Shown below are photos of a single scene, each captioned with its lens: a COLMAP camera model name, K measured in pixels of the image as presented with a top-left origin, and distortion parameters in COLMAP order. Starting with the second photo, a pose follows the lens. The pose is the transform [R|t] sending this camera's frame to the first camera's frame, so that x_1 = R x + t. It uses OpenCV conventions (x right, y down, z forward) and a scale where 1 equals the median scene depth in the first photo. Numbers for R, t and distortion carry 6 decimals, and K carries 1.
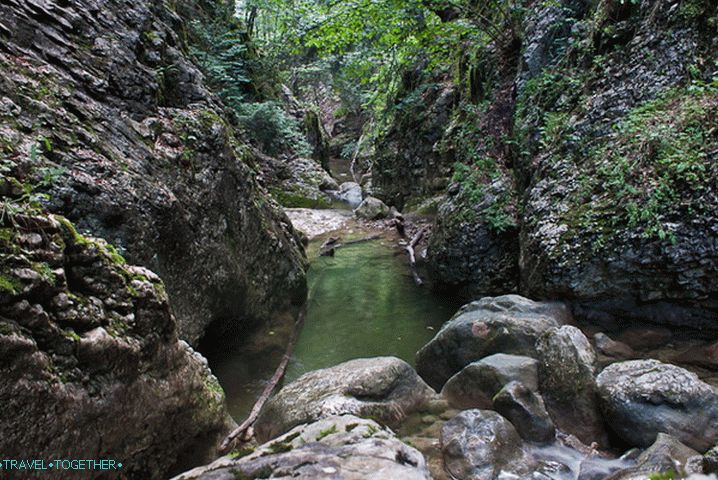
lens RADIAL K [[672.0, 0, 360.0], [0, 672.0, 235.8], [0, 0, 1]] dist [-0.090538, 0.000000]
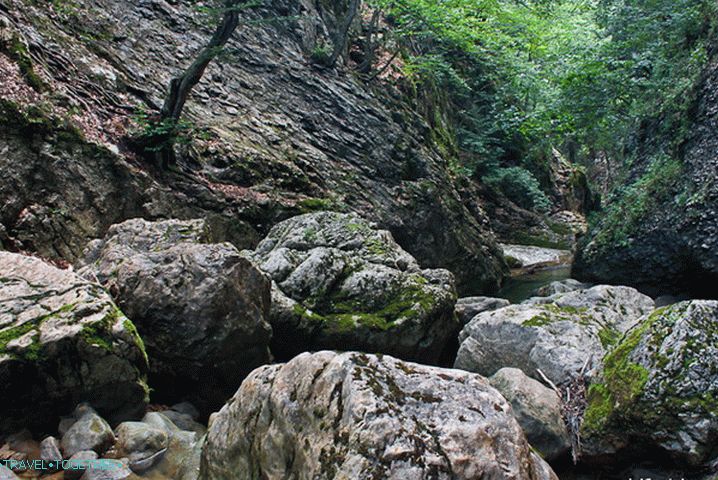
lens RADIAL K [[672.0, 0, 359.2], [0, 672.0, 240.4], [0, 0, 1]] dist [-0.090538, 0.000000]
pose [[0.896453, 0.027647, -0.442276, 0.535462], [-0.060248, 0.996389, -0.059833, 0.131415], [0.439025, 0.080284, 0.894881, -0.964967]]
